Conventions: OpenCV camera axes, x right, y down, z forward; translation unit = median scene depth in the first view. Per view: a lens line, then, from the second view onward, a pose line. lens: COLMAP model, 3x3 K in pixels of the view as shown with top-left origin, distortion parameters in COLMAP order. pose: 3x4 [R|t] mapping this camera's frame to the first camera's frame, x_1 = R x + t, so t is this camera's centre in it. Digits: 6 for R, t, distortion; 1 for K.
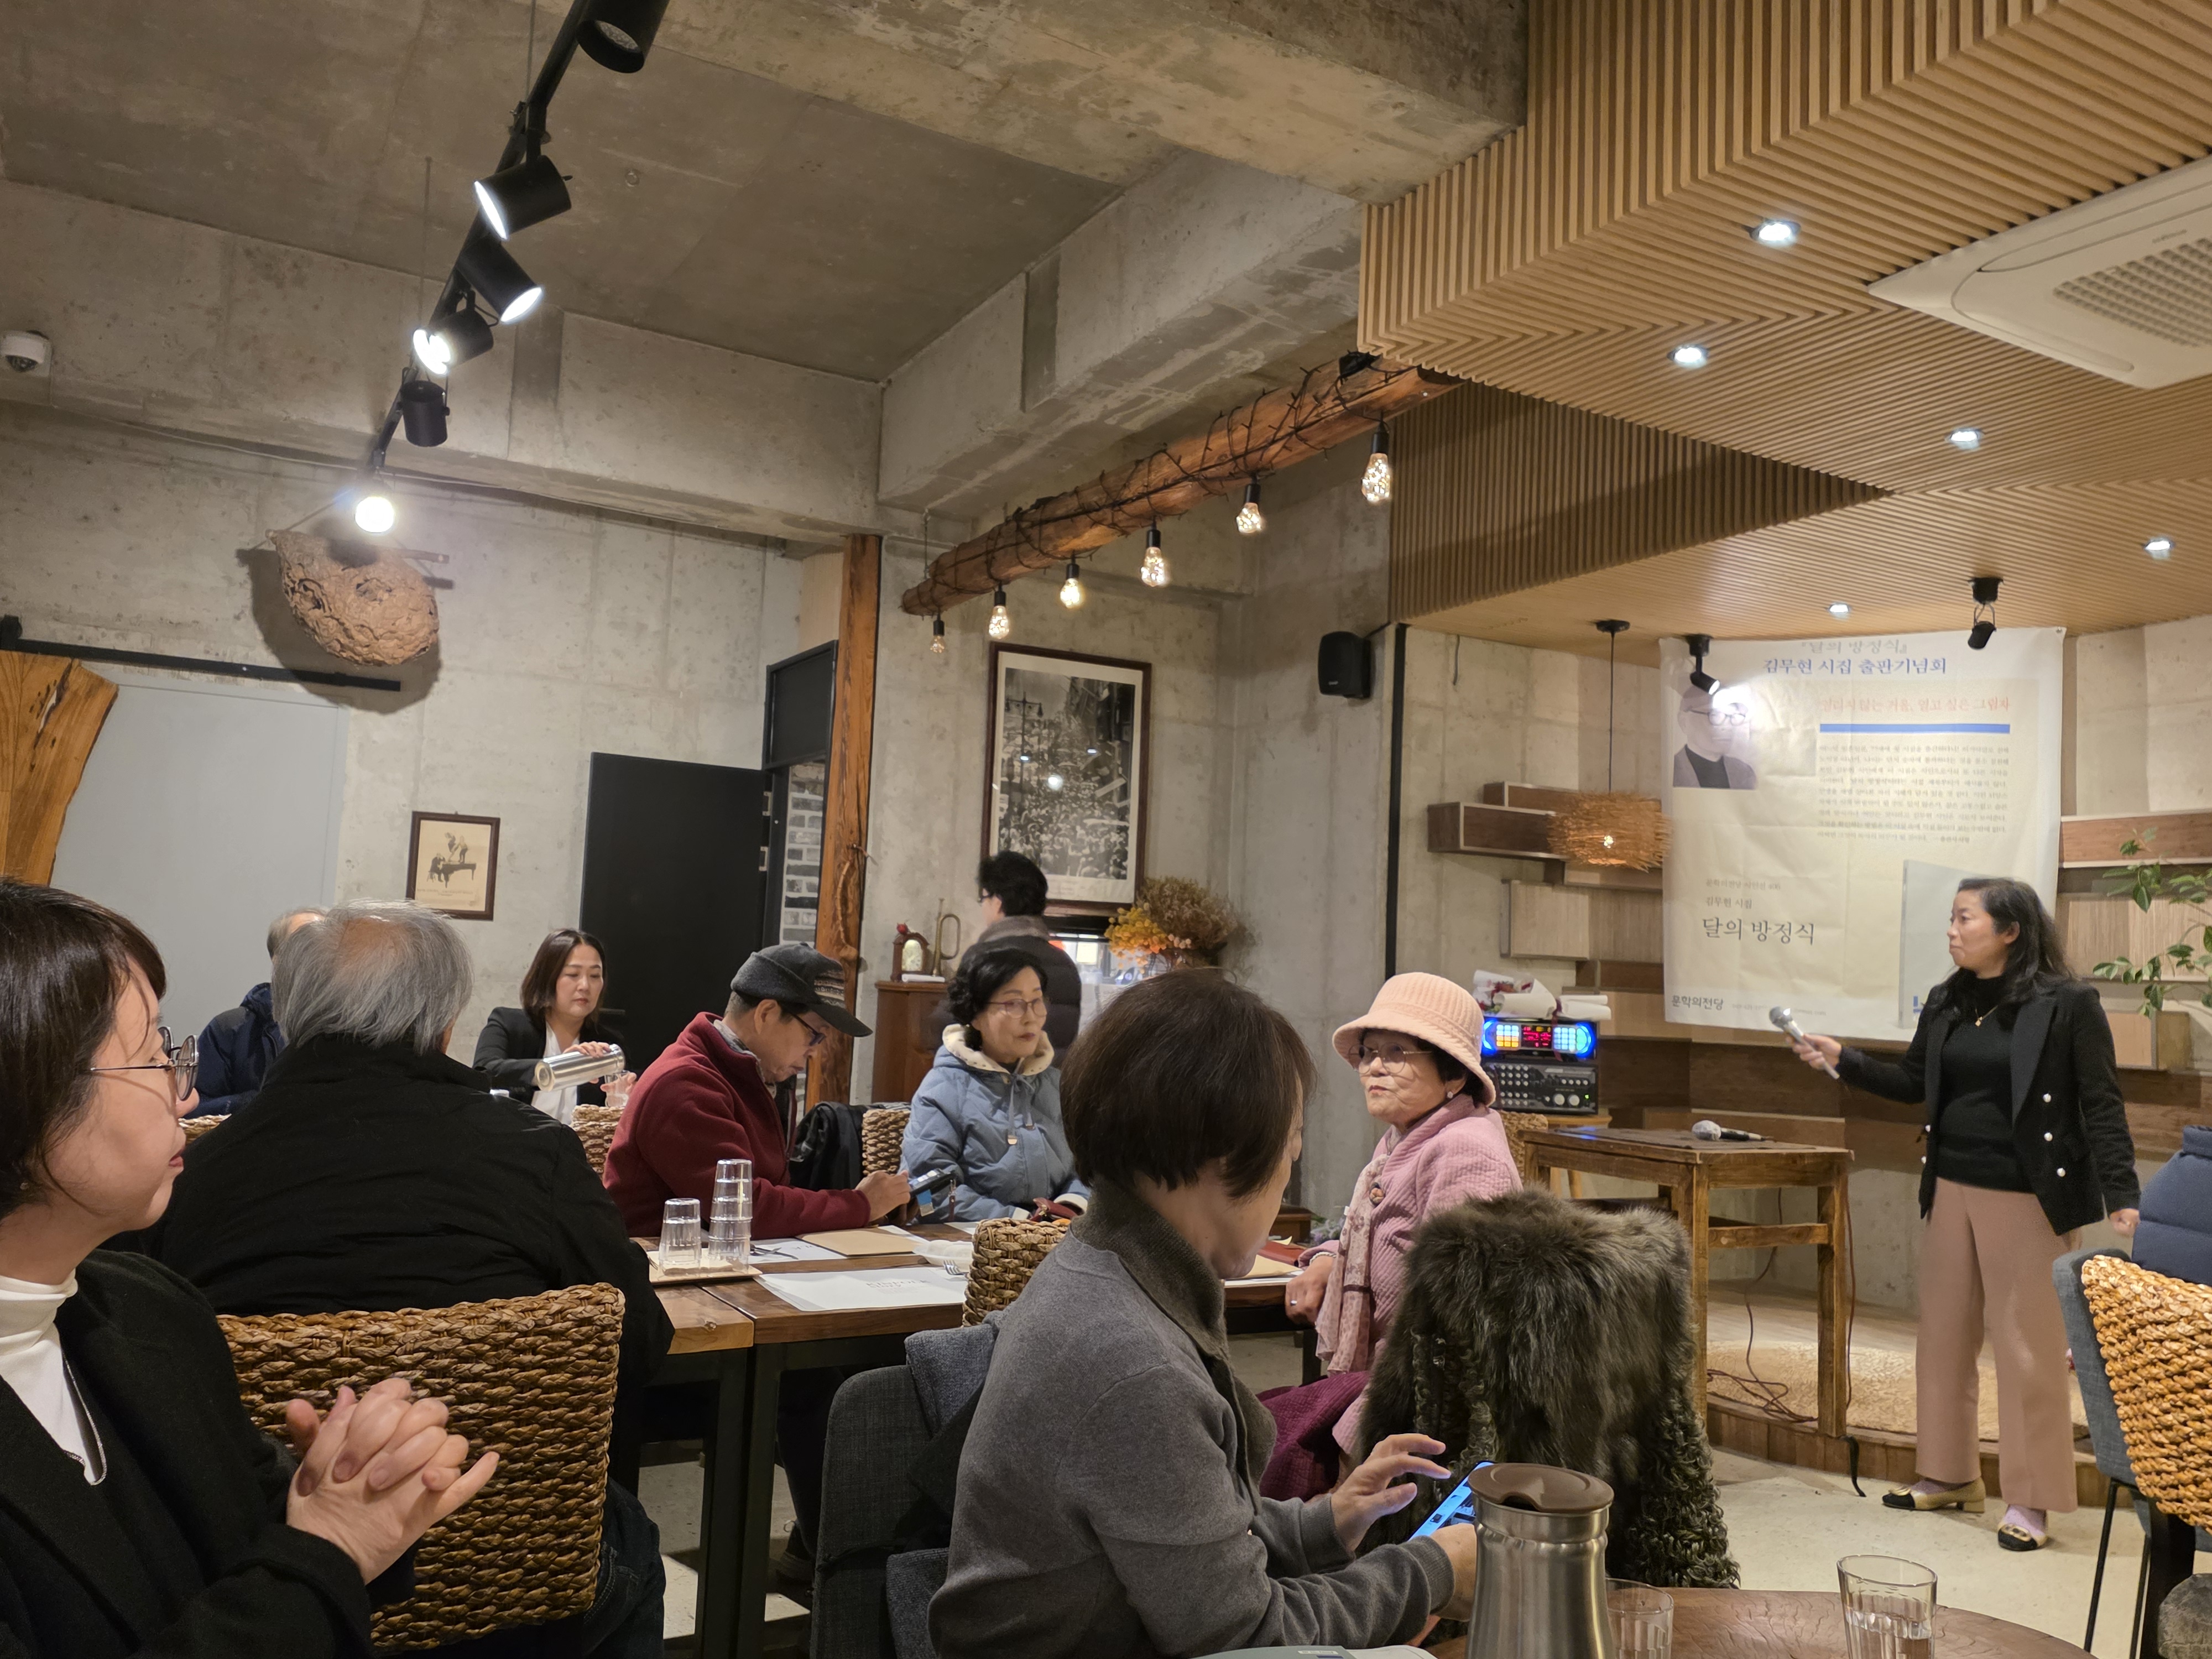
lens RADIAL K [[1638.0, 0, 1075.2], [0, 1638.0, 833.6], [0, 0, 1]] dist [0.055604, -0.073968]
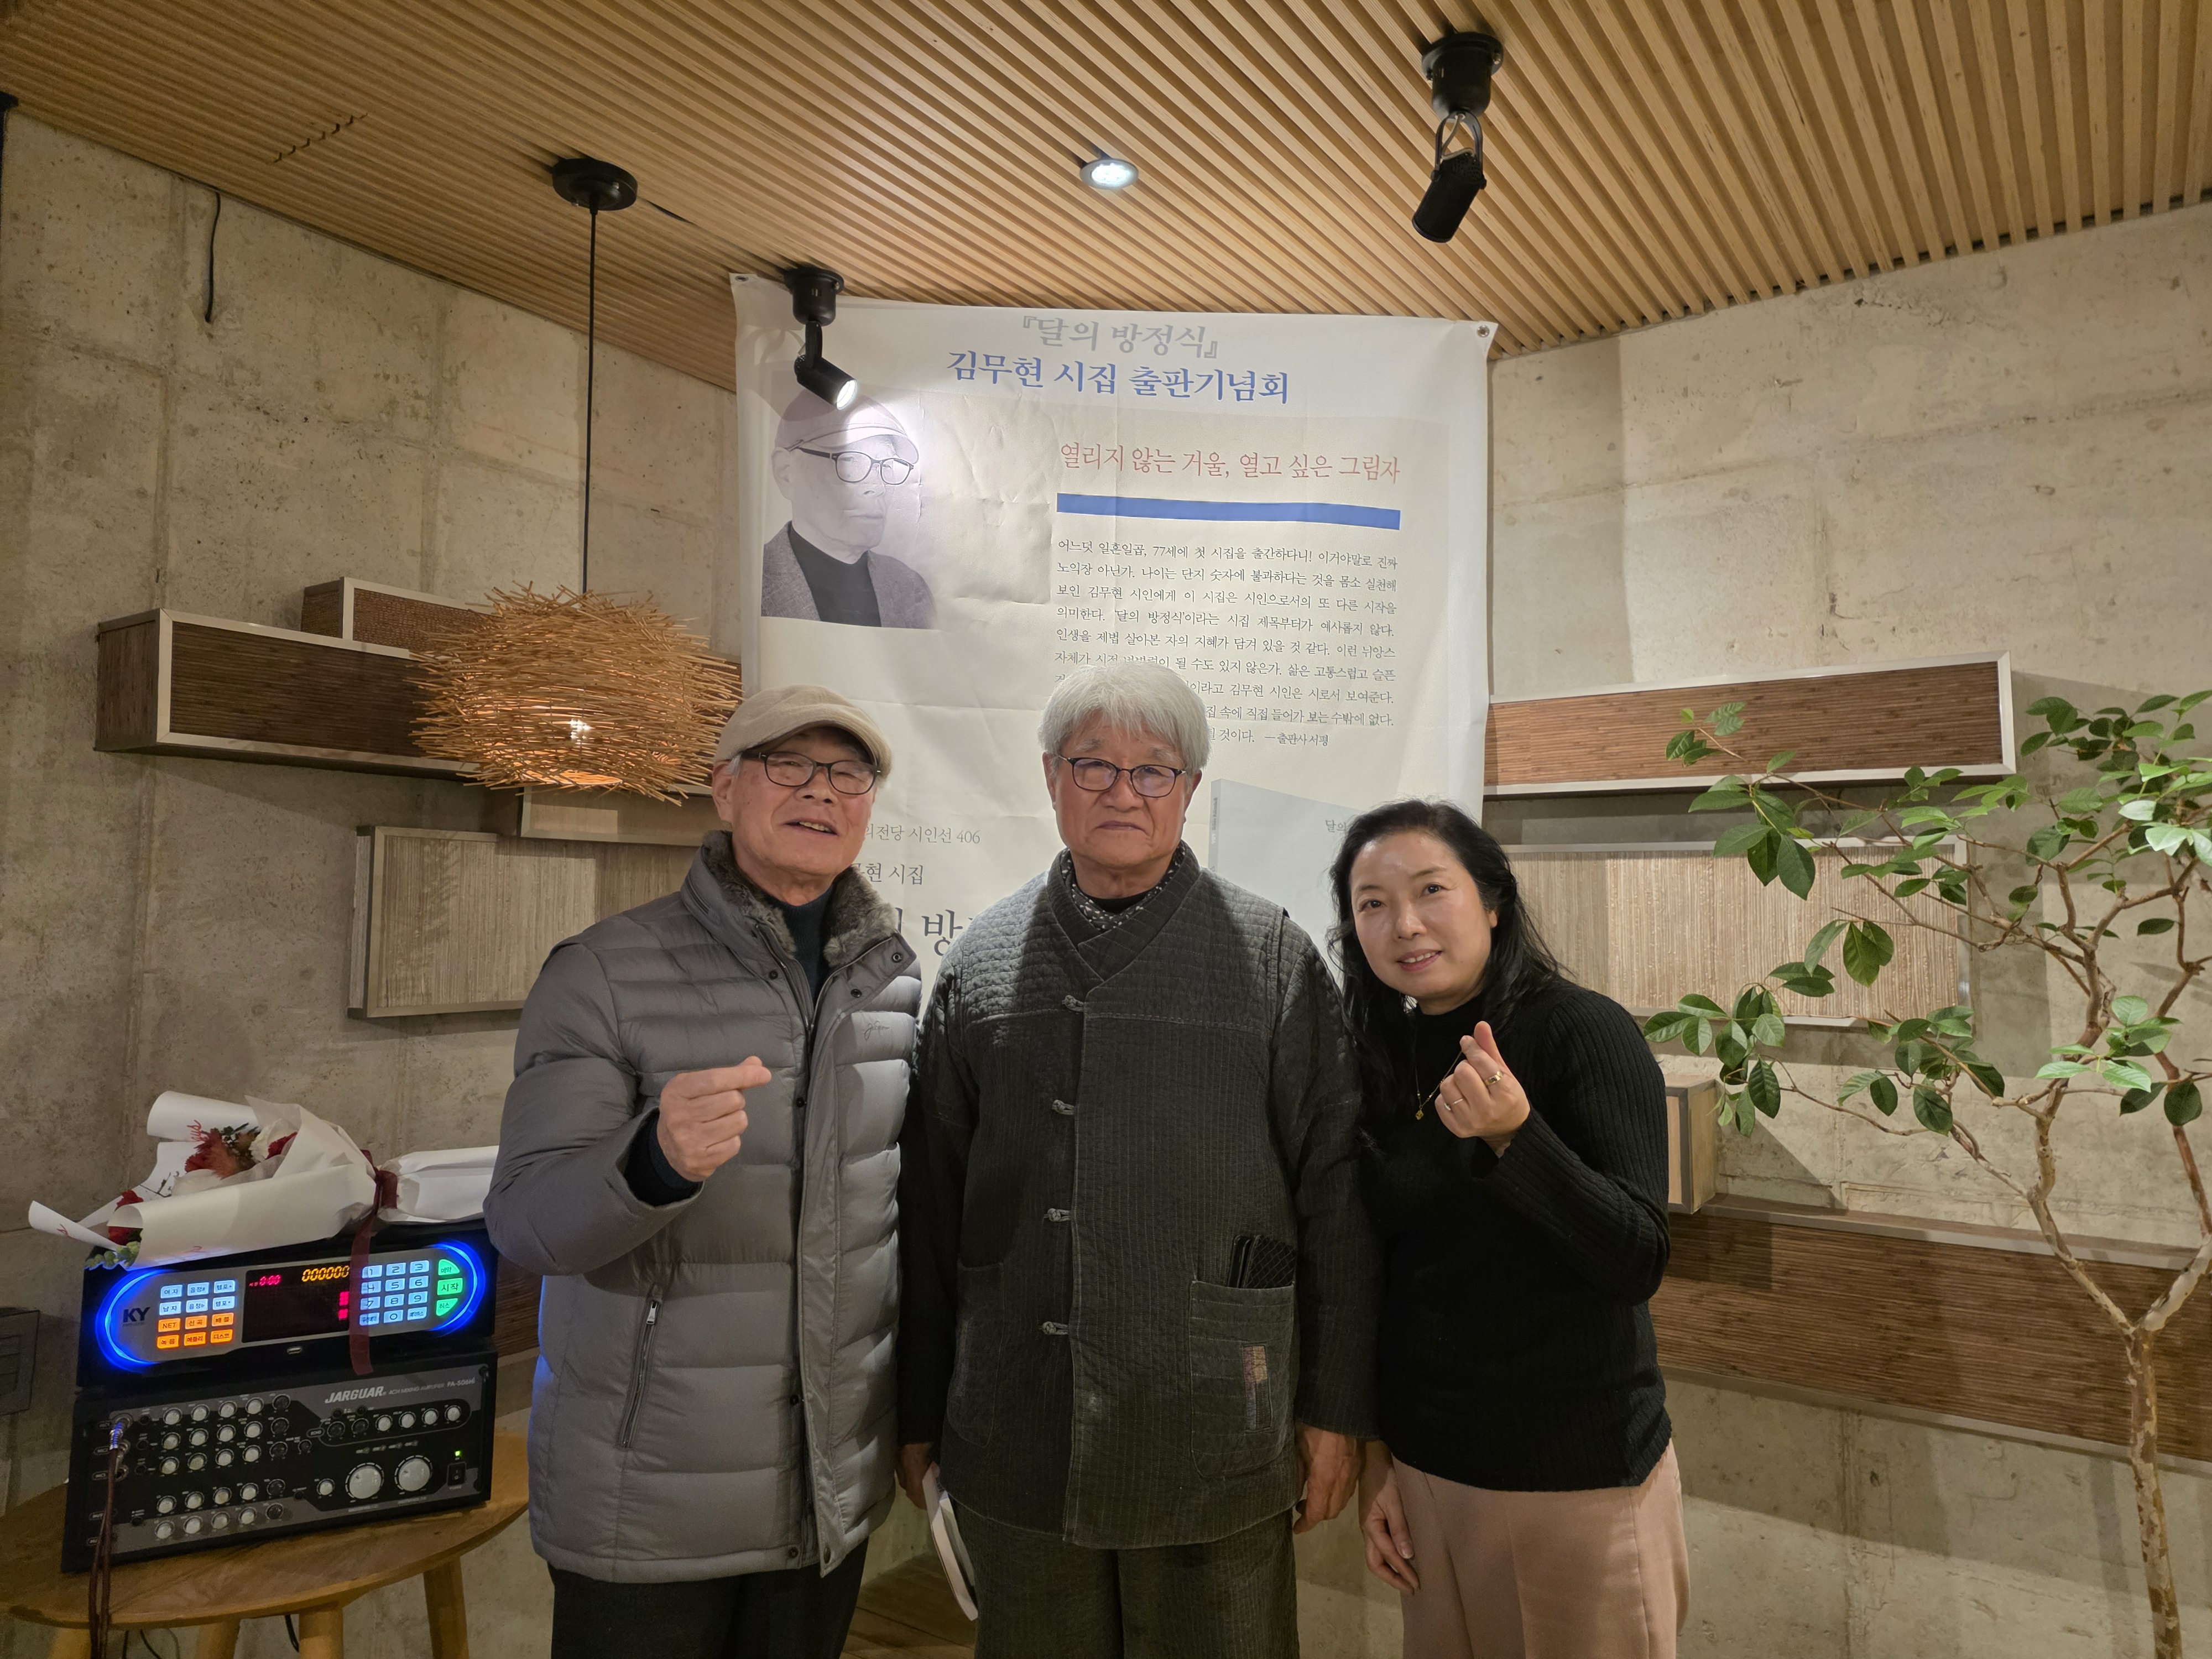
lens RADIAL K [[1475.1, 0, 1096.8], [0, 1475.1, 810.7], [0, 0, 1]] dist [0.074656, -0.028635]
pose [[0.887579, -0.001259, 0.460654, 0.266669], [-0.008019, 0.999803, 0.018184, 0.016907], [-0.460586, -0.019833, 0.887394, 0.620176]]
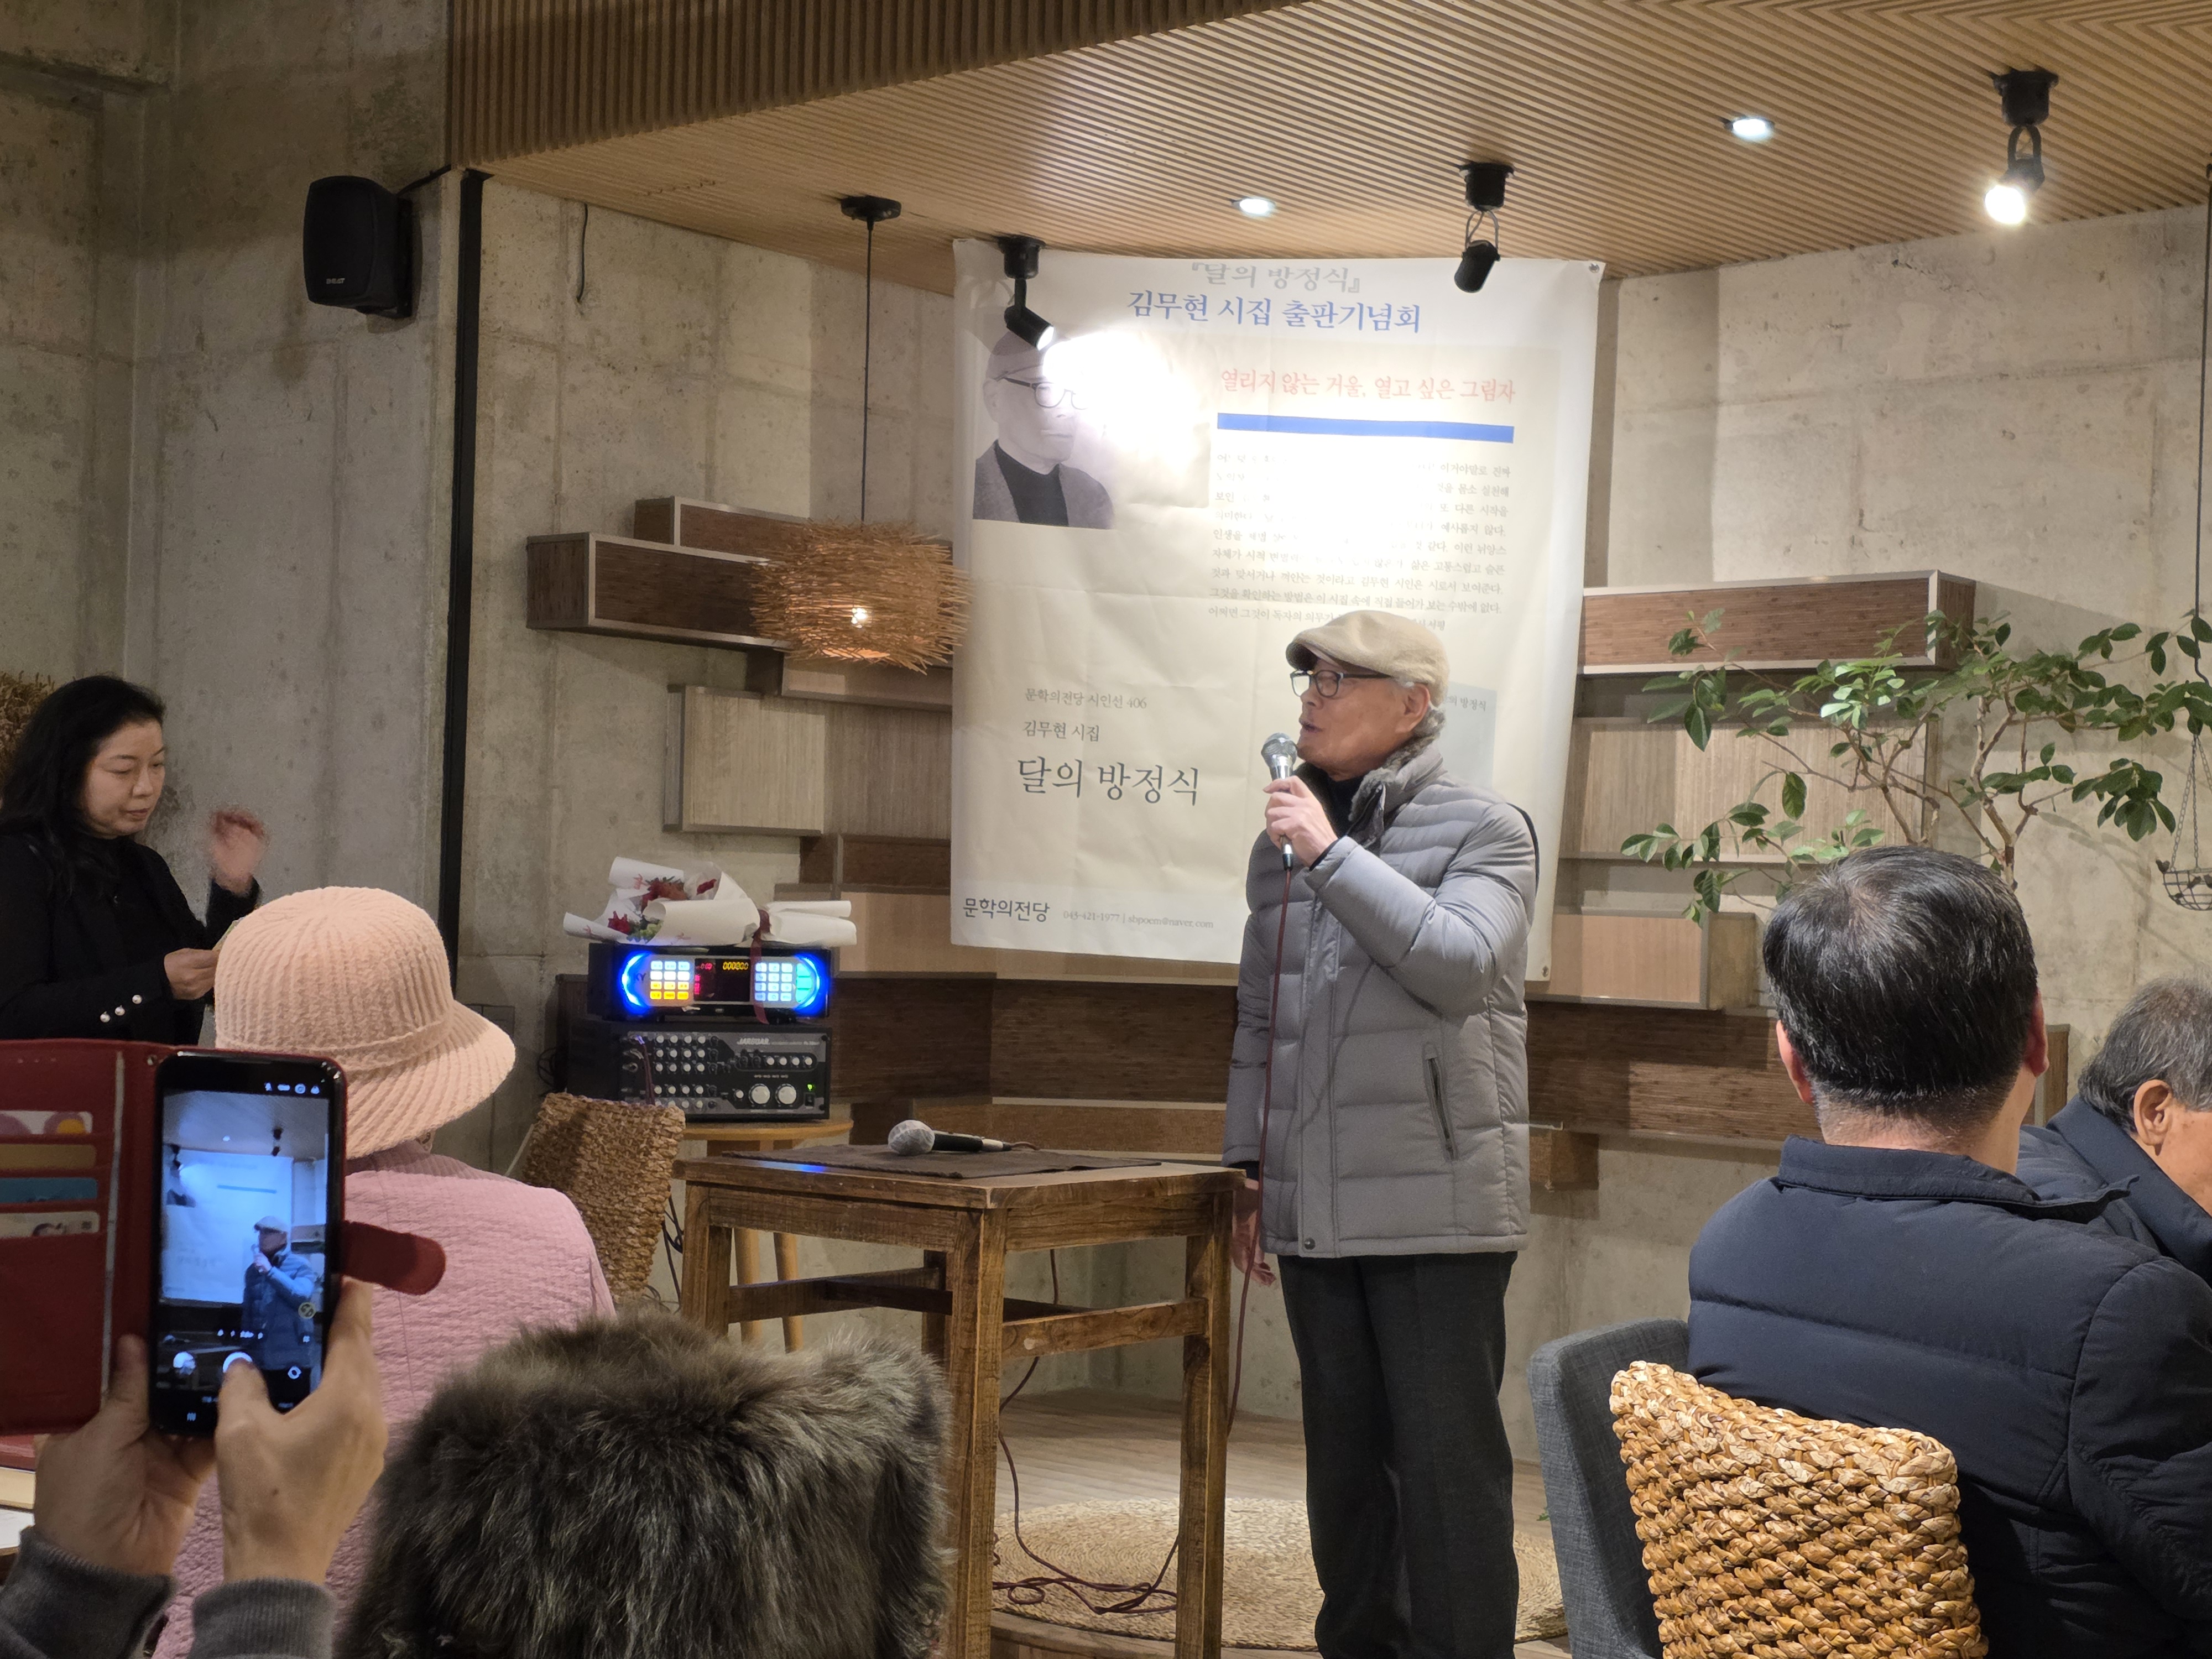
lens RADIAL K [[3058.5, 0, 1082.2], [0, 3058.5, 866.1], [0, 0, 1]] dist [0.118768, 0.000000]
pose [[0.929524, -0.010268, 0.368617, 0.021573], [-0.022314, 0.996214, 0.084018, 0.000473], [-0.368085, -0.086322, 0.925777, 0.037969]]
